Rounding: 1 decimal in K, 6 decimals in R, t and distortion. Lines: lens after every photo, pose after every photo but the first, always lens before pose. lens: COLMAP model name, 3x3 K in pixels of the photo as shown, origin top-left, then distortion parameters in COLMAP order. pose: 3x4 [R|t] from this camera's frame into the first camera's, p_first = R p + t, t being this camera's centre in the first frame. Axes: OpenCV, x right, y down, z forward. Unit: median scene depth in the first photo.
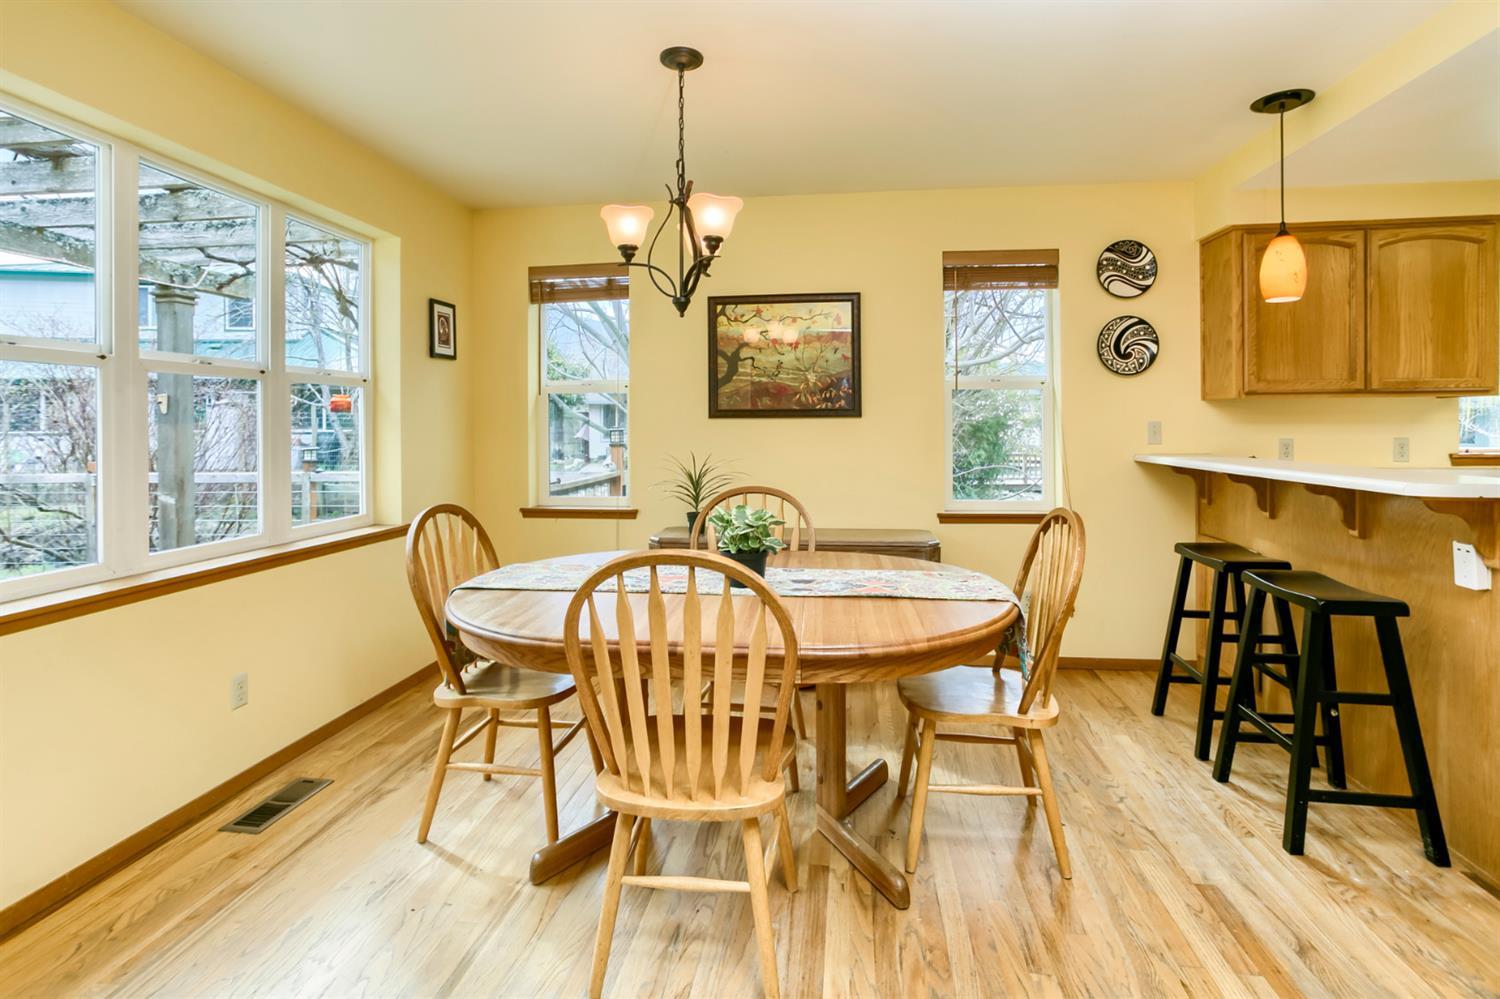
lens RADIAL K [[715.8, 0, 757.4], [0, 715.8, 424.8], [0, 0, 1]] dist [-0.015871, 0.004138]
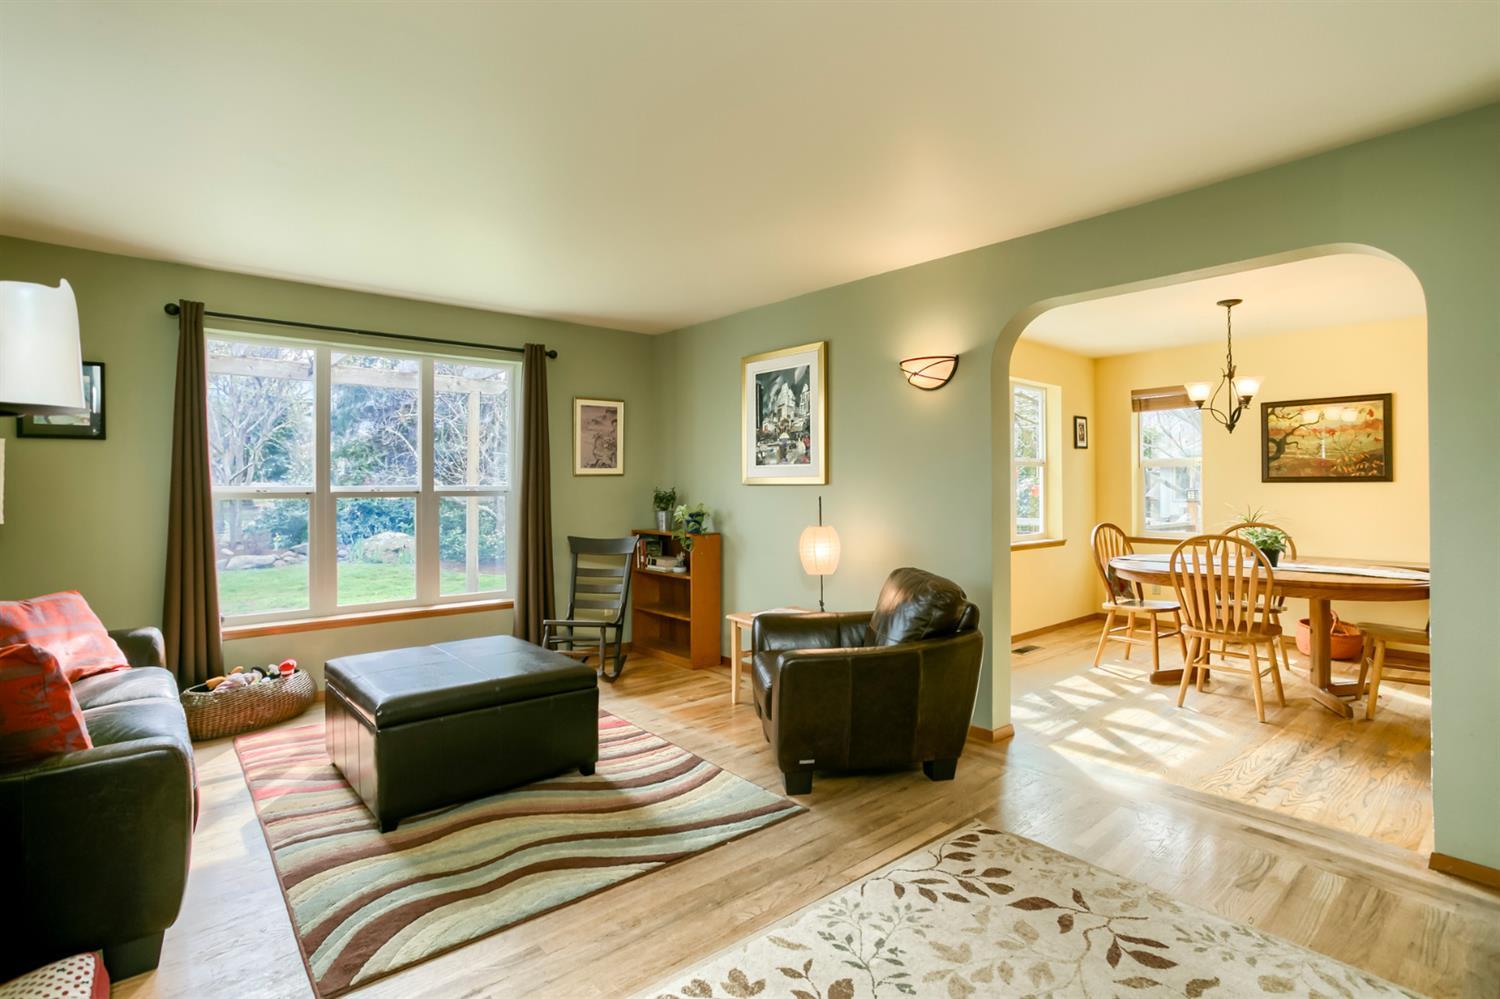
lens RADIAL K [[715.8, 0, 759.0], [0, 715.8, 486.3], [0, 0, 1]] dist [-0.015871, 0.004138]
pose [[0.737609, 0.004741, -0.675211, 0.168503], [0.000268, 0.999973, 0.007314, -0.013129], [0.675228, -0.005576, 0.737588, -0.856919]]
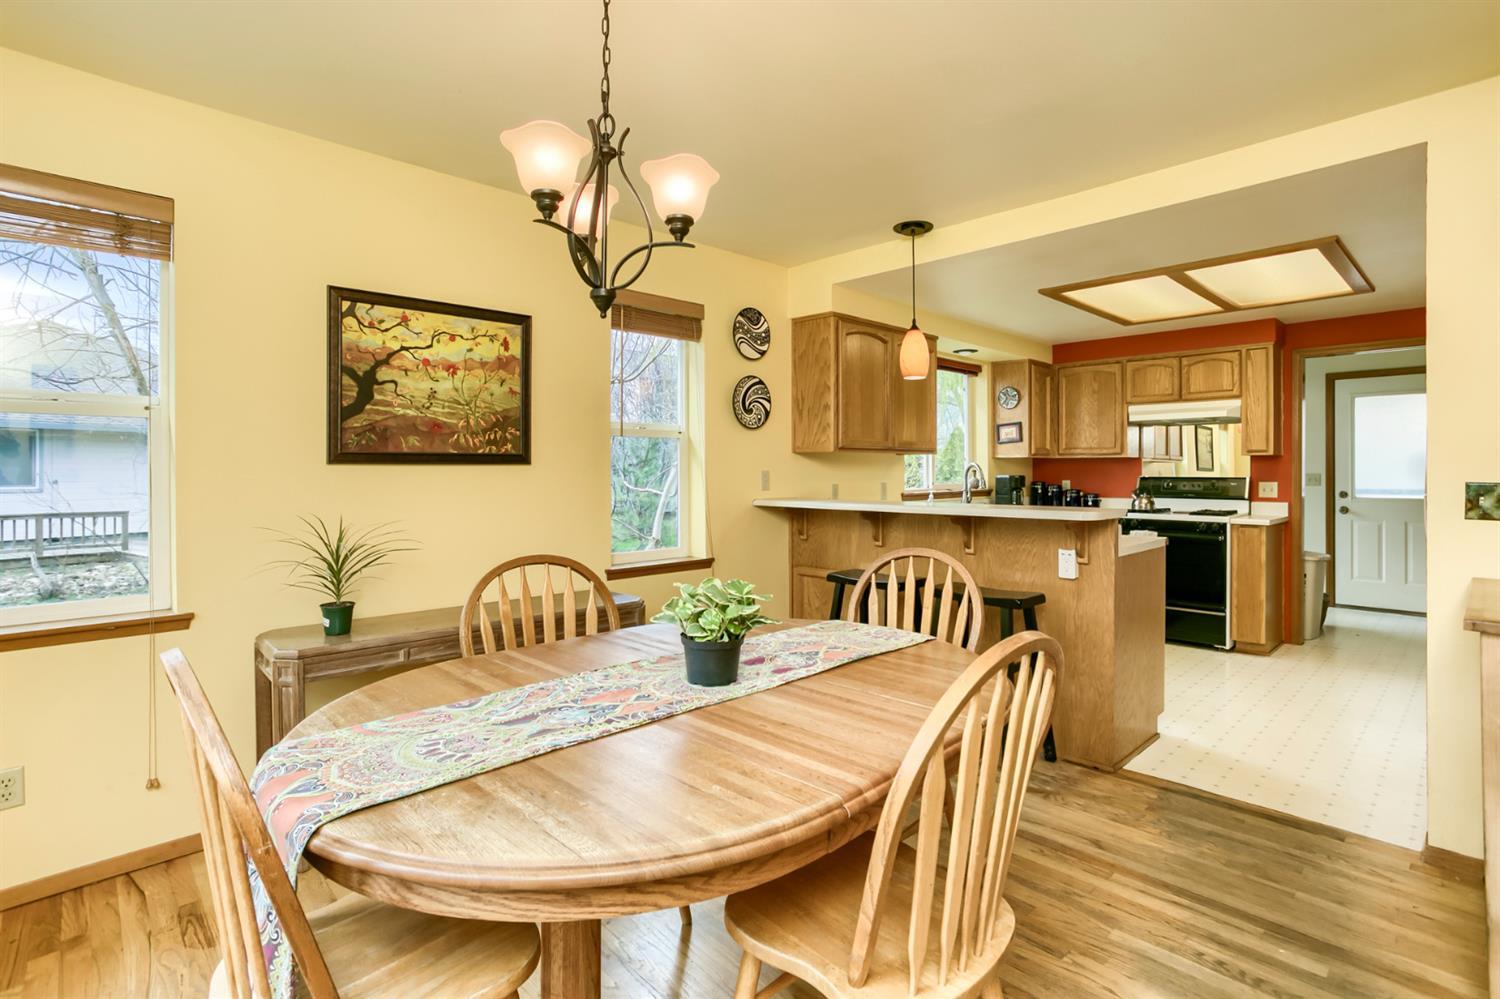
lens RADIAL K [[715.8, 0, 746.2], [0, 715.8, 473.3], [0, 0, 1]] dist [-0.015871, 0.004138]
pose [[0.648084, -0.003441, 0.761561, -0.332255], [-0.001195, 0.999984, 0.005535, -0.005050], [-0.761568, -0.004497, 0.648070, 0.263260]]
